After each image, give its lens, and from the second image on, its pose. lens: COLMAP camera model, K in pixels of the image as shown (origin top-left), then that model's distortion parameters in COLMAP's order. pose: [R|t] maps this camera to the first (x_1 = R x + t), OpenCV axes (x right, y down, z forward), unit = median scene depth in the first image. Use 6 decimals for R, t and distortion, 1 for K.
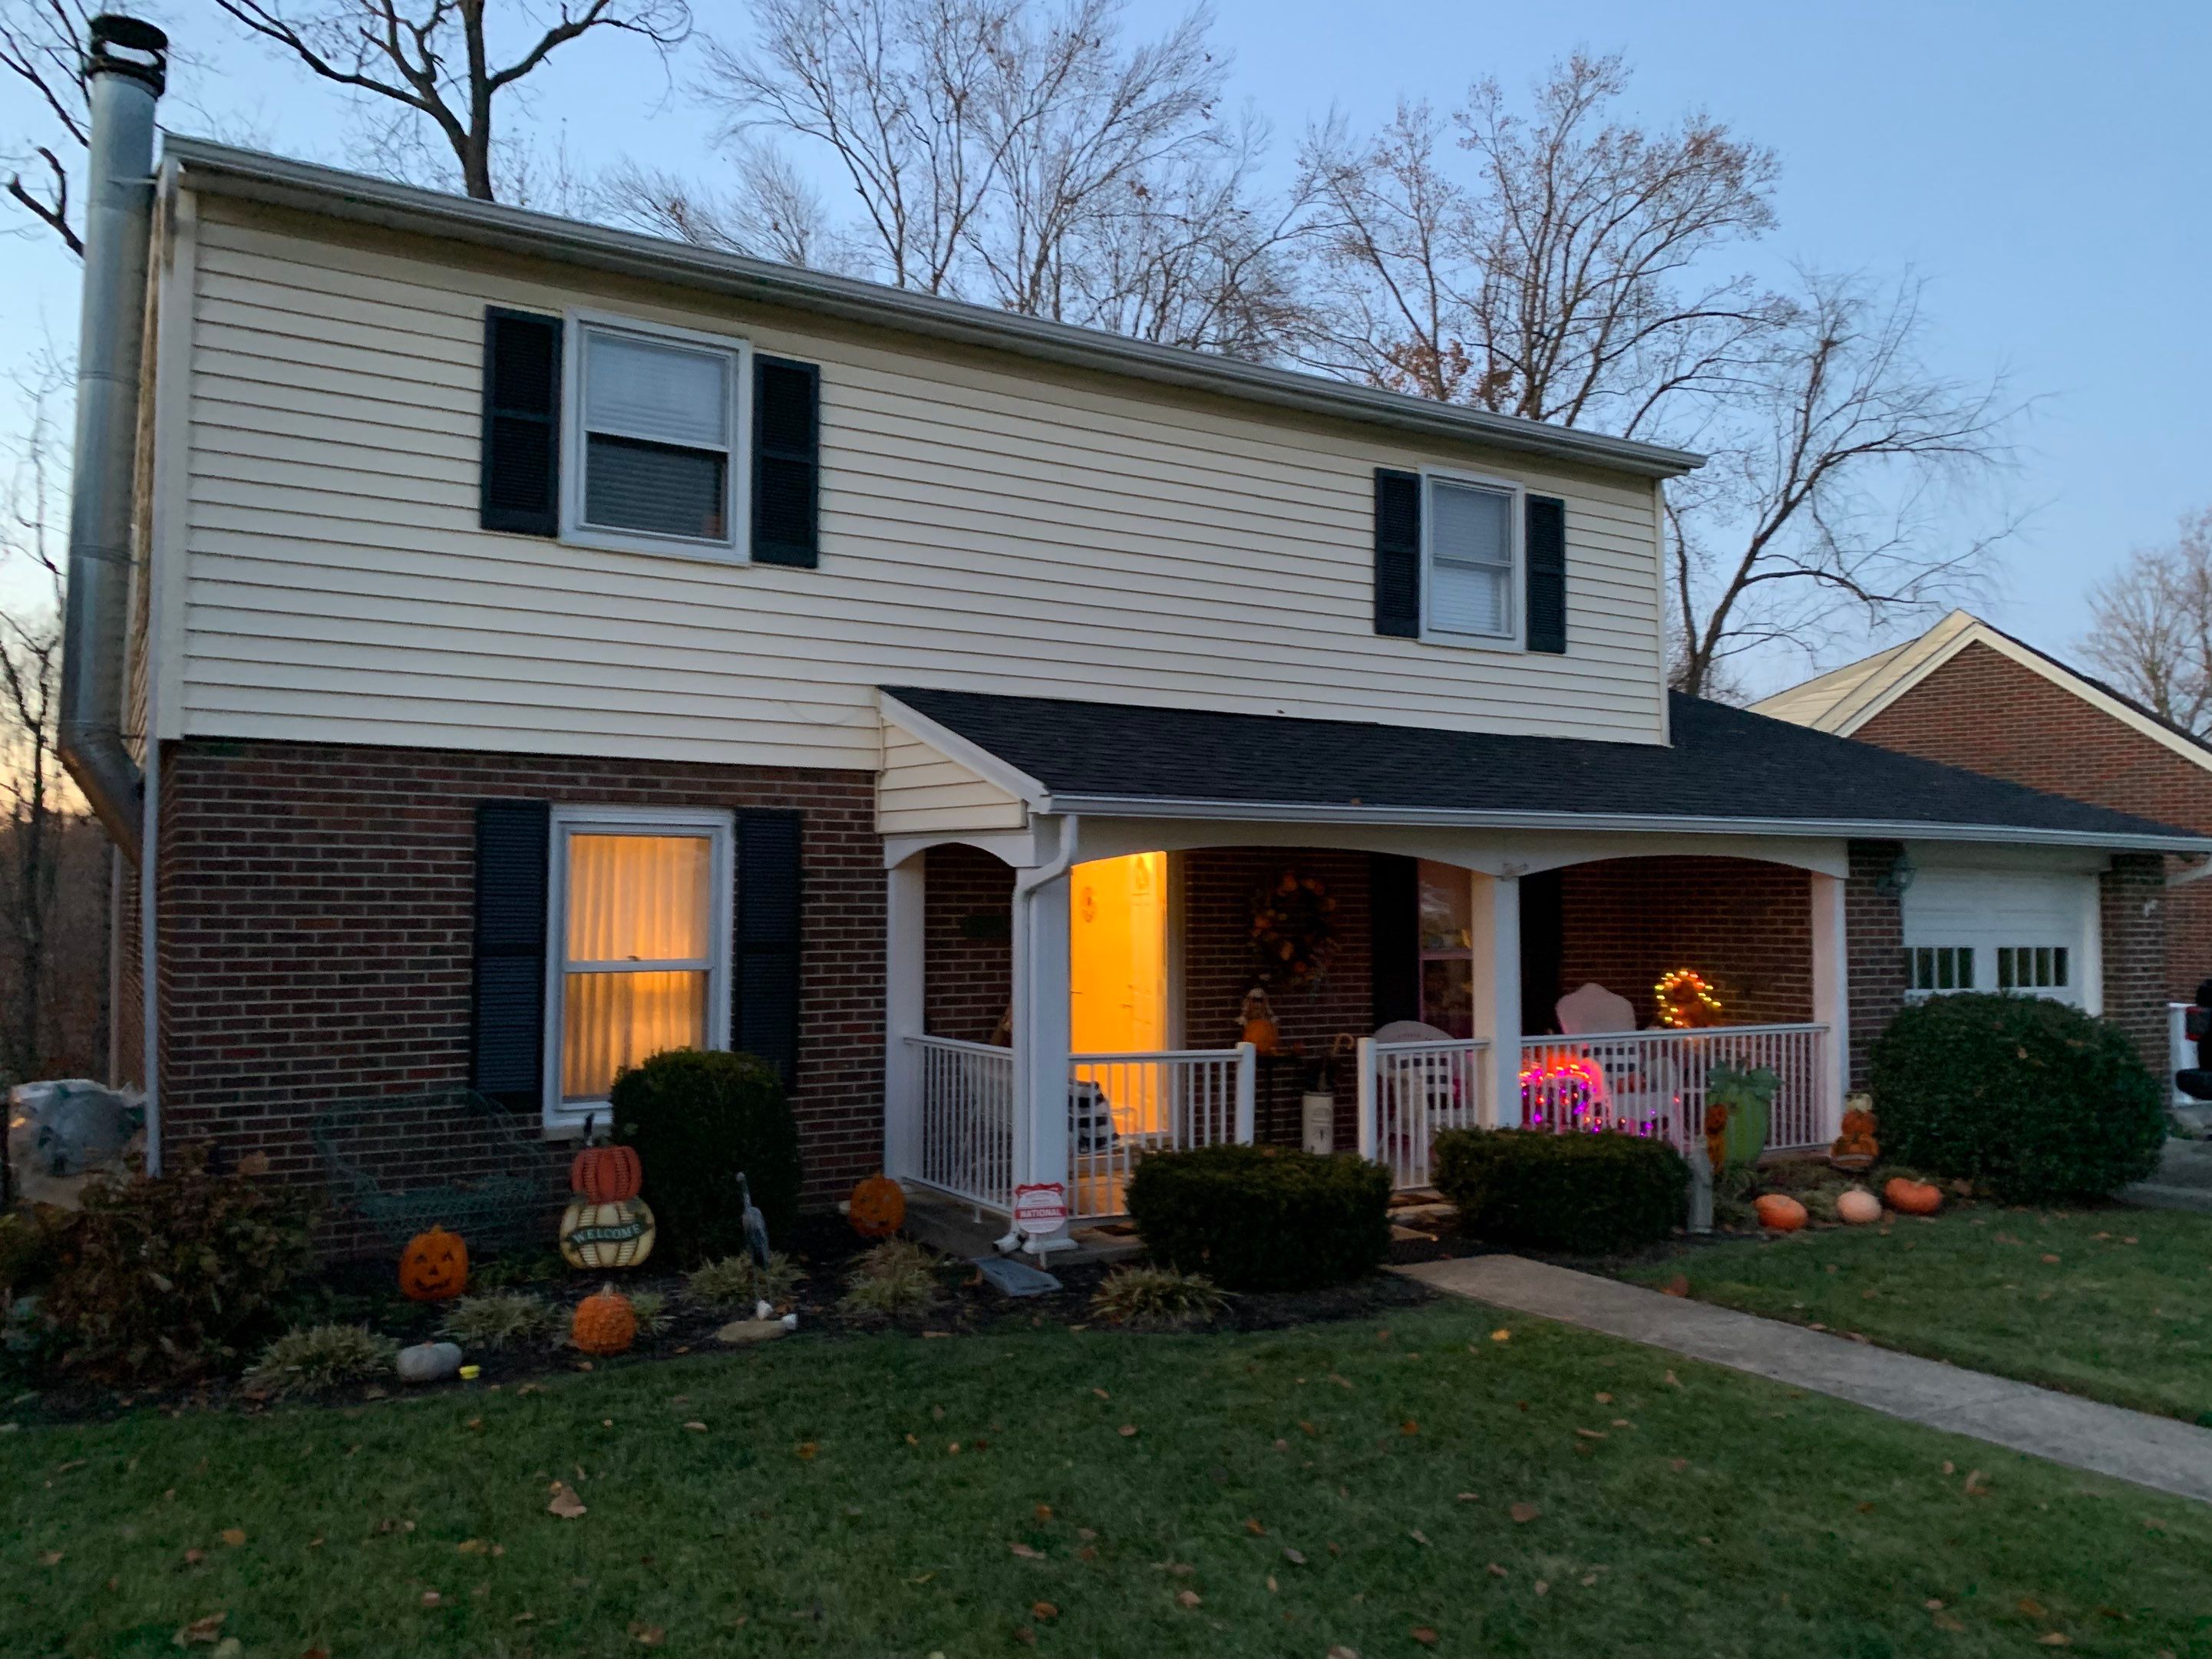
lens RADIAL K [[1676.6, 0, 1097.8], [0, 1676.6, 820.6], [0, 0, 1]] dist [-0.021858, -0.001361]
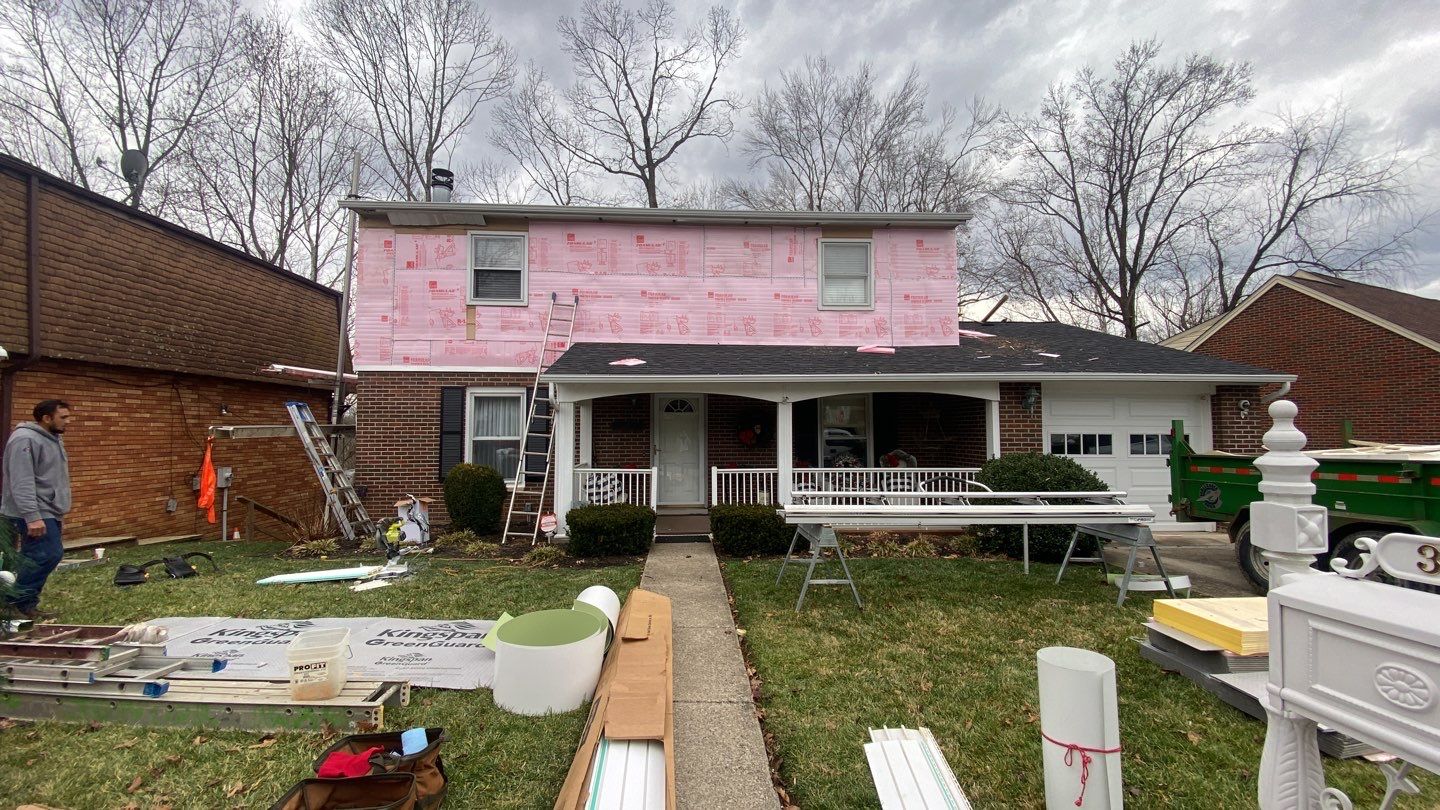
lens RADIAL K [[573.0, 0, 720.7], [0, 573.0, 410.7], [0, 0, 1]] dist [-0.003396, -0.009592]
pose [[0.885827, -0.021646, -0.463510, 0.429131], [0.029863, 0.999500, 0.010395, 0.026305], [0.463053, -0.023050, 0.886031, 0.175011]]
